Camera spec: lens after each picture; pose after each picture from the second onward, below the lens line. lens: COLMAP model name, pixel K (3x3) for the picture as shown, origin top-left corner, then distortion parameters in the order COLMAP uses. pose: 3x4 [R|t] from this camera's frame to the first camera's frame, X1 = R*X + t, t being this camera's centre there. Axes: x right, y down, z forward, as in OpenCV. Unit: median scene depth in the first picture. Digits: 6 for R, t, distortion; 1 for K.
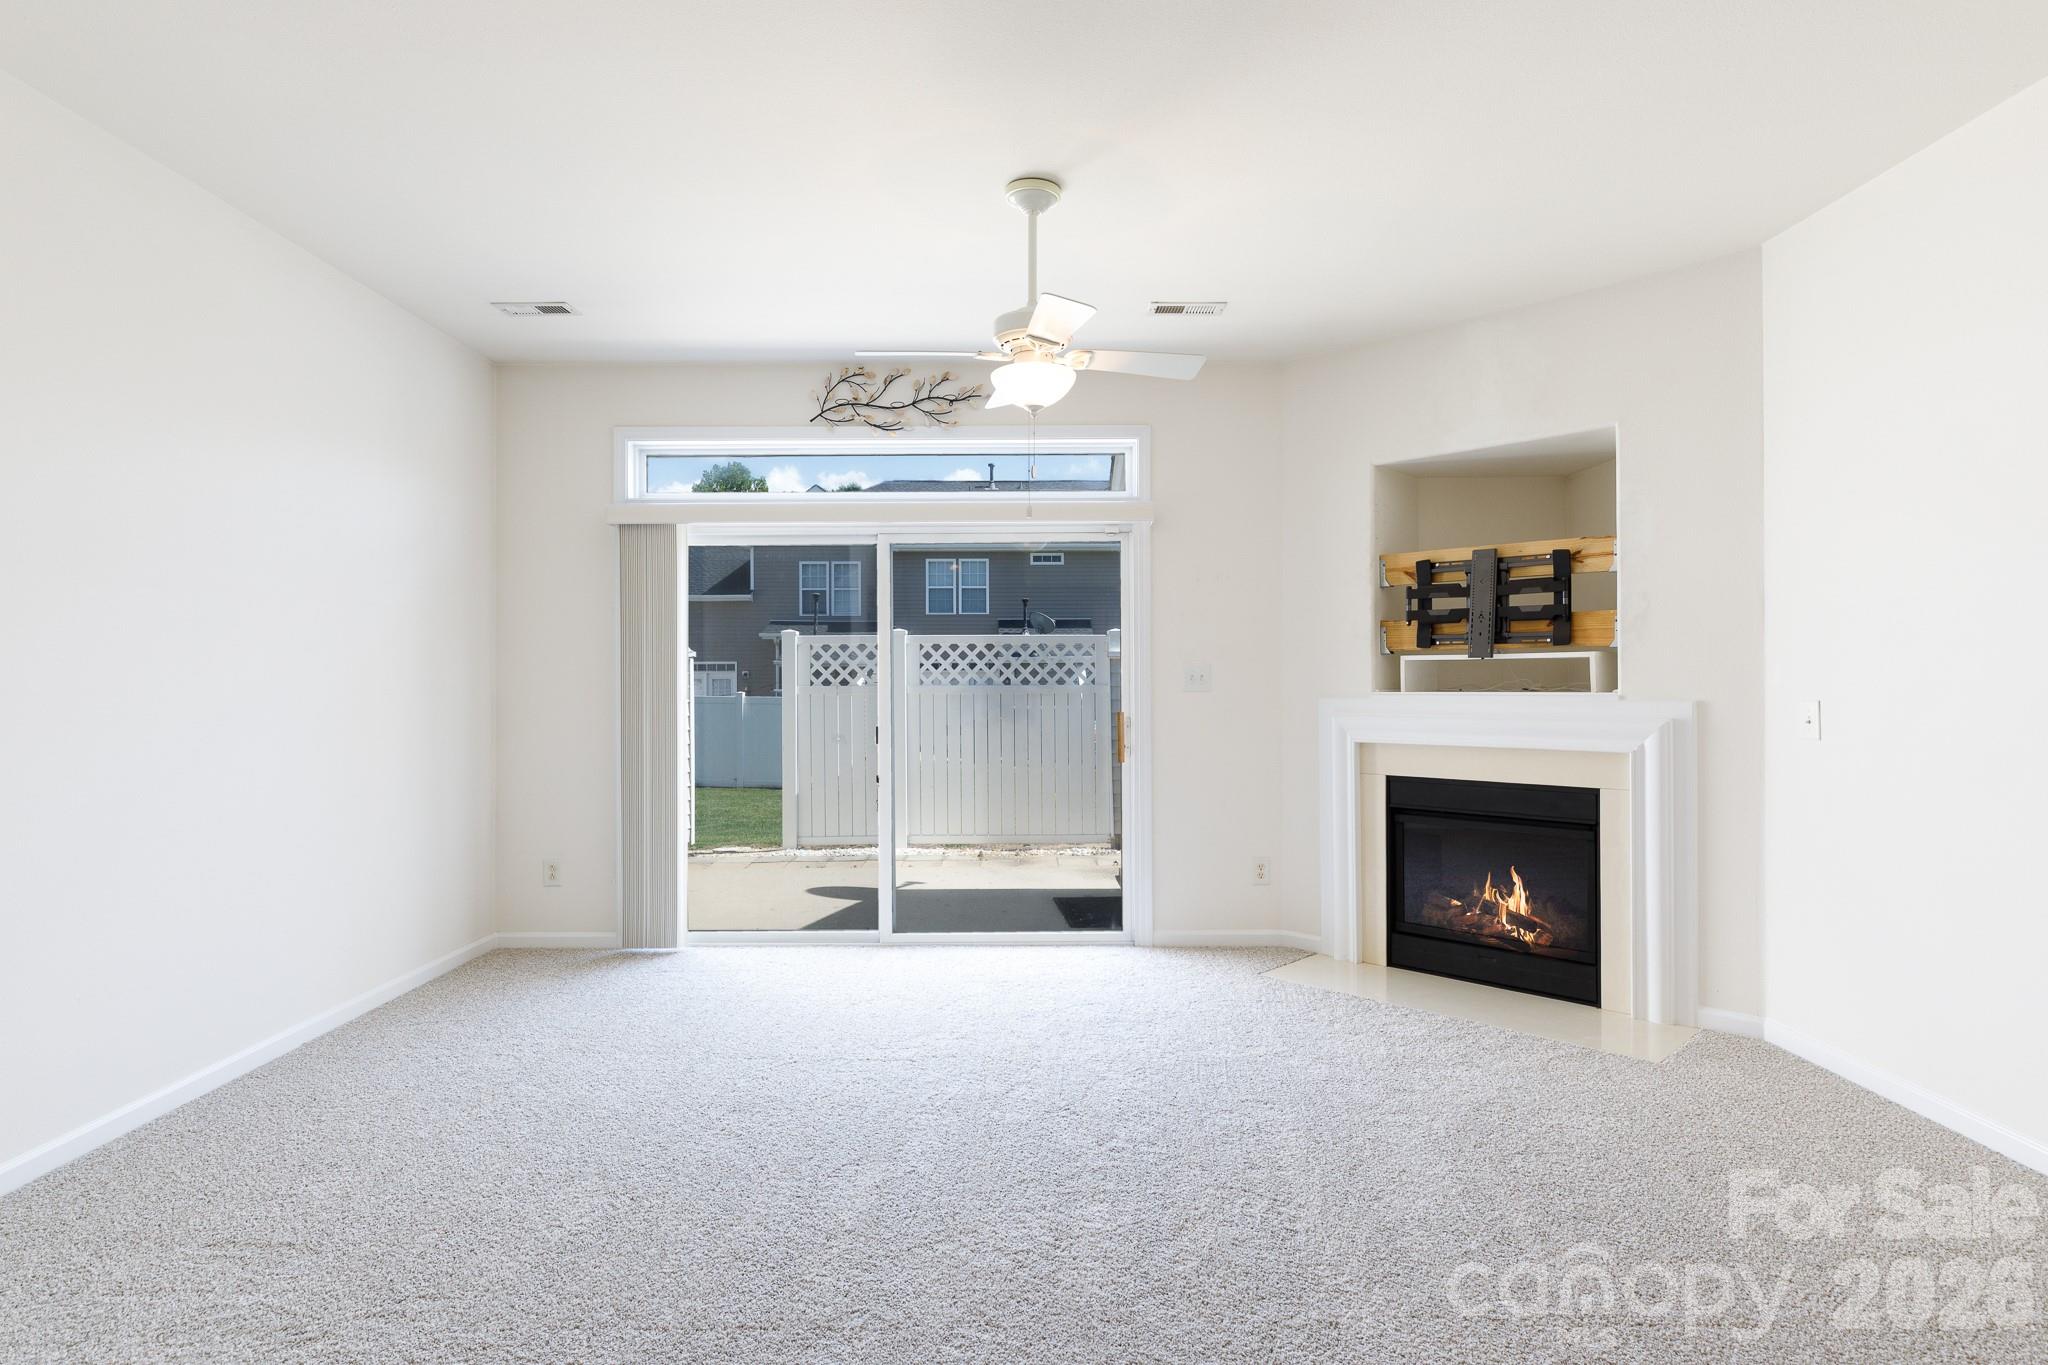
lens RADIAL K [[1074.7, 0, 1027.6], [0, 1074.7, 675.3], [0, 0, 1]] dist [-0.000951, 0.000003]
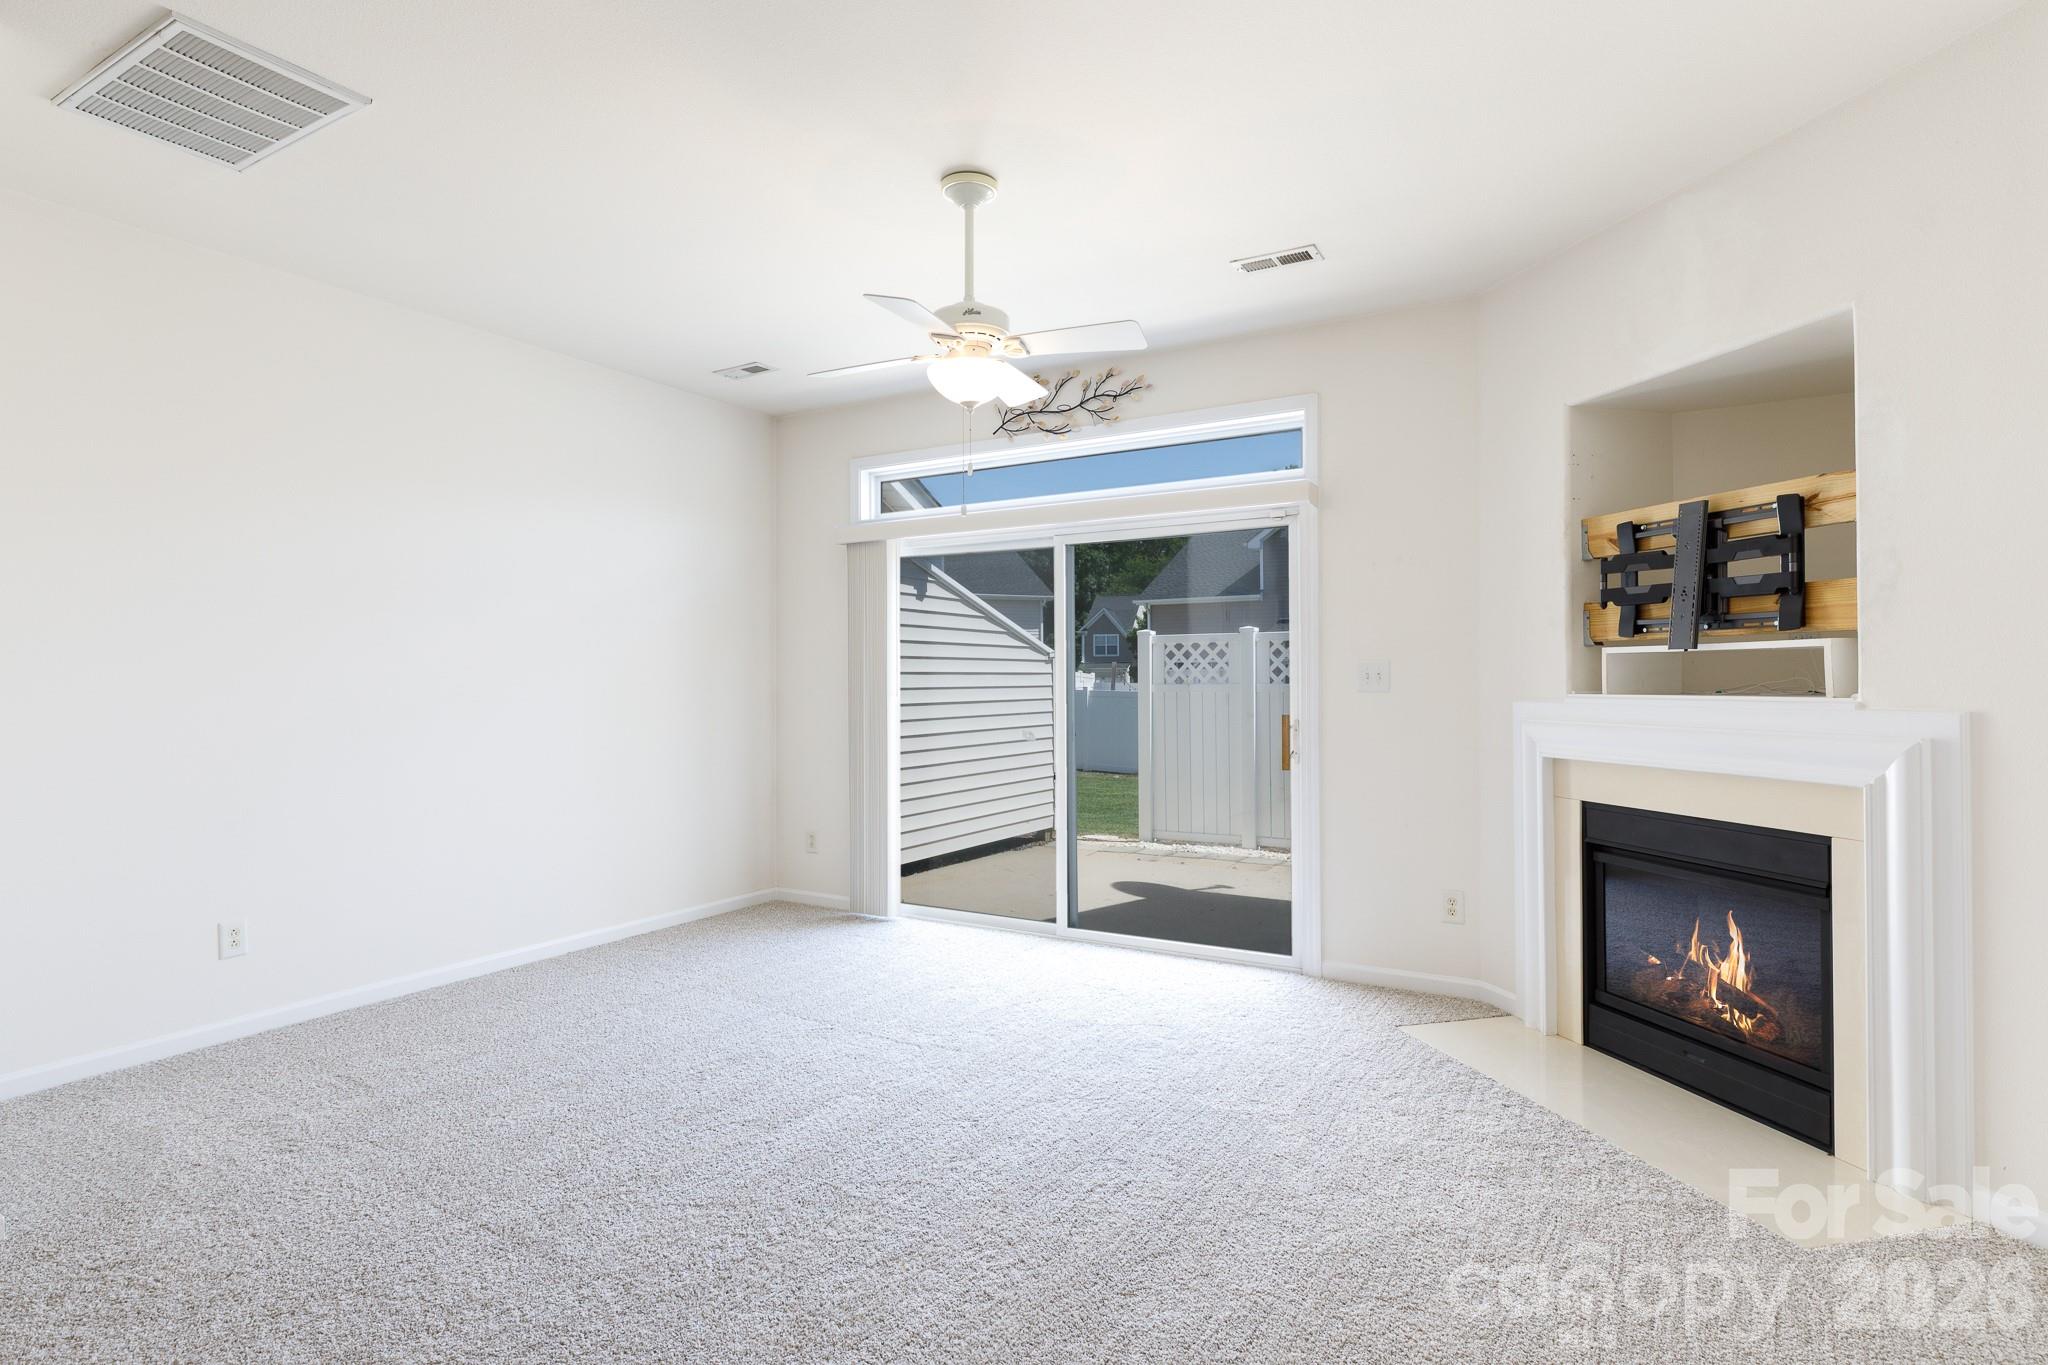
lens RADIAL K [[1048.4, 0, 1025.1], [0, 1048.4, 672.3], [0, 0, 1]] dist [-0.001803, 0.000046]
pose [[0.859354, -0.003181, -0.511371, 0.376300], [0.003170, 0.999995, -0.000894, -0.001127], [0.511371, -0.000853, 0.859360, 0.138245]]
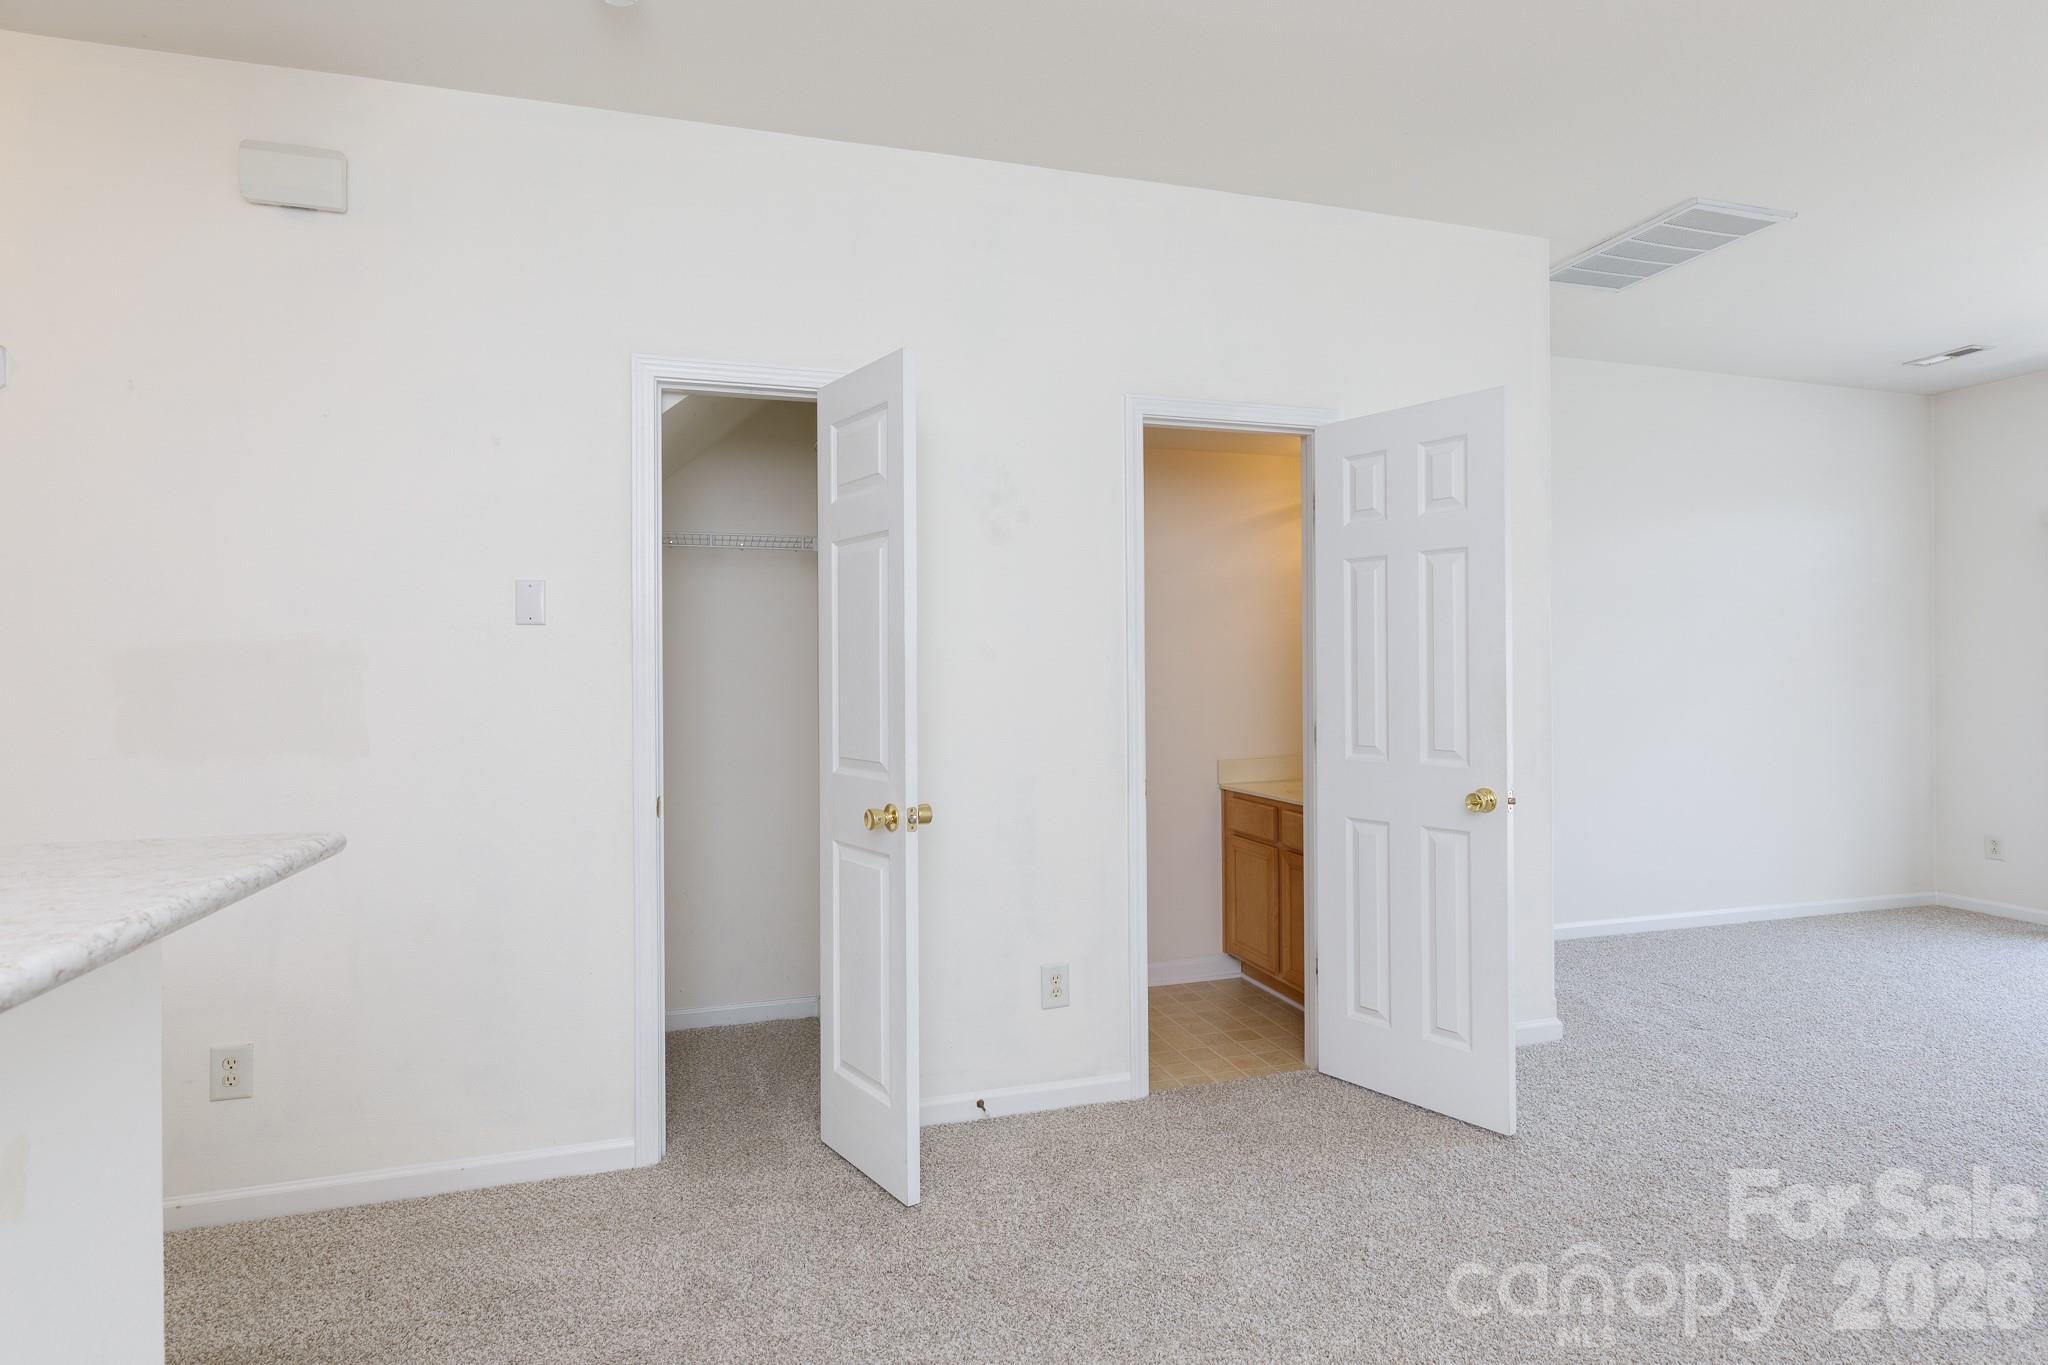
lens RADIAL K [[1074.7, 0, 1027.6], [0, 1074.7, 675.3], [0, 0, 1]] dist [-0.000951, 0.000003]
pose [[0.301790, -0.000874, -0.953374, 0.326770], [0.006565, 0.999978, 0.001161, 0.000533], [0.953352, -0.006609, 0.301789, -0.288727]]
